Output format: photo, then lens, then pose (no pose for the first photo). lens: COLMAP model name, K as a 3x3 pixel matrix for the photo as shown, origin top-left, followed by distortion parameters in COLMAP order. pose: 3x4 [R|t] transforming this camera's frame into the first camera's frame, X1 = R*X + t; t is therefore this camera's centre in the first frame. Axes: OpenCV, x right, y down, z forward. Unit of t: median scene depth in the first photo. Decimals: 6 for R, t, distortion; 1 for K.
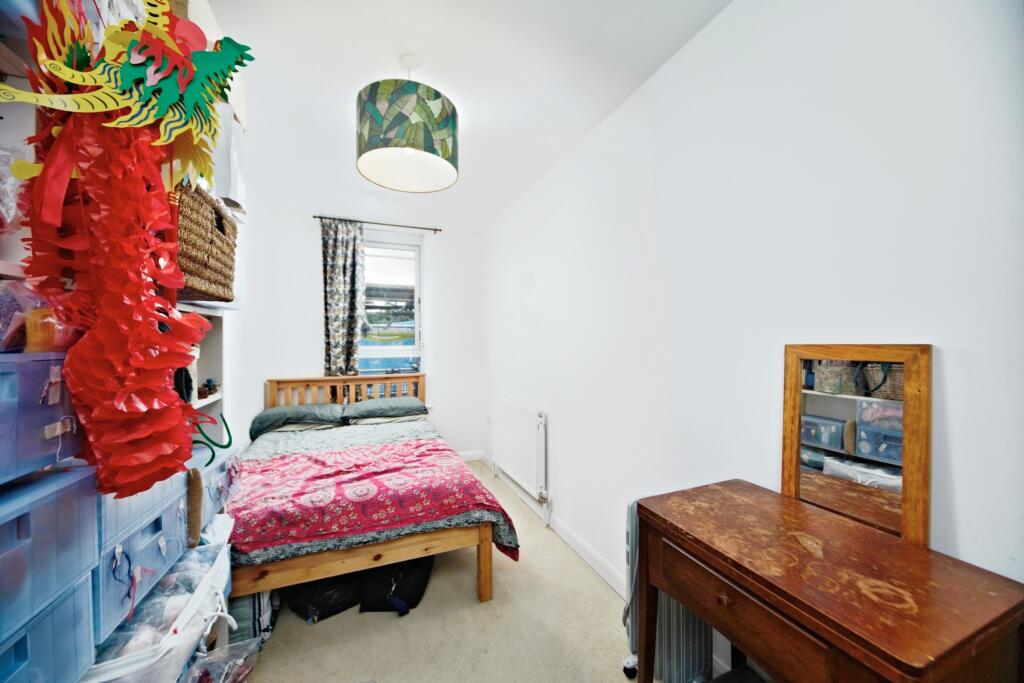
lens RADIAL K [[370.3, 0, 525.2], [0, 370.3, 342.3], [0, 0, 1]] dist [-0.001787, 0.000005]
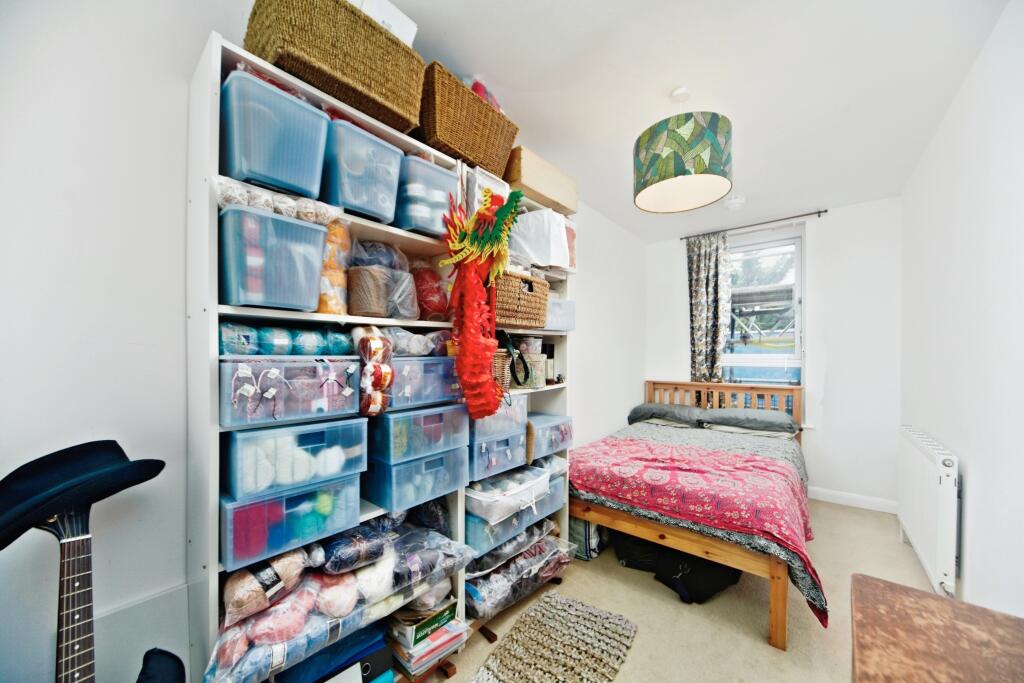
lens RADIAL K [[368.1, 0, 512.7], [0, 368.1, 351.6], [0, 0, 1]] dist [-0.000863, 0.000005]
pose [[0.463831, -0.000373, -0.885924, 0.331932], [0.005069, 0.999985, 0.002233, -0.002311], [0.885909, -0.005527, 0.463825, 0.044720]]
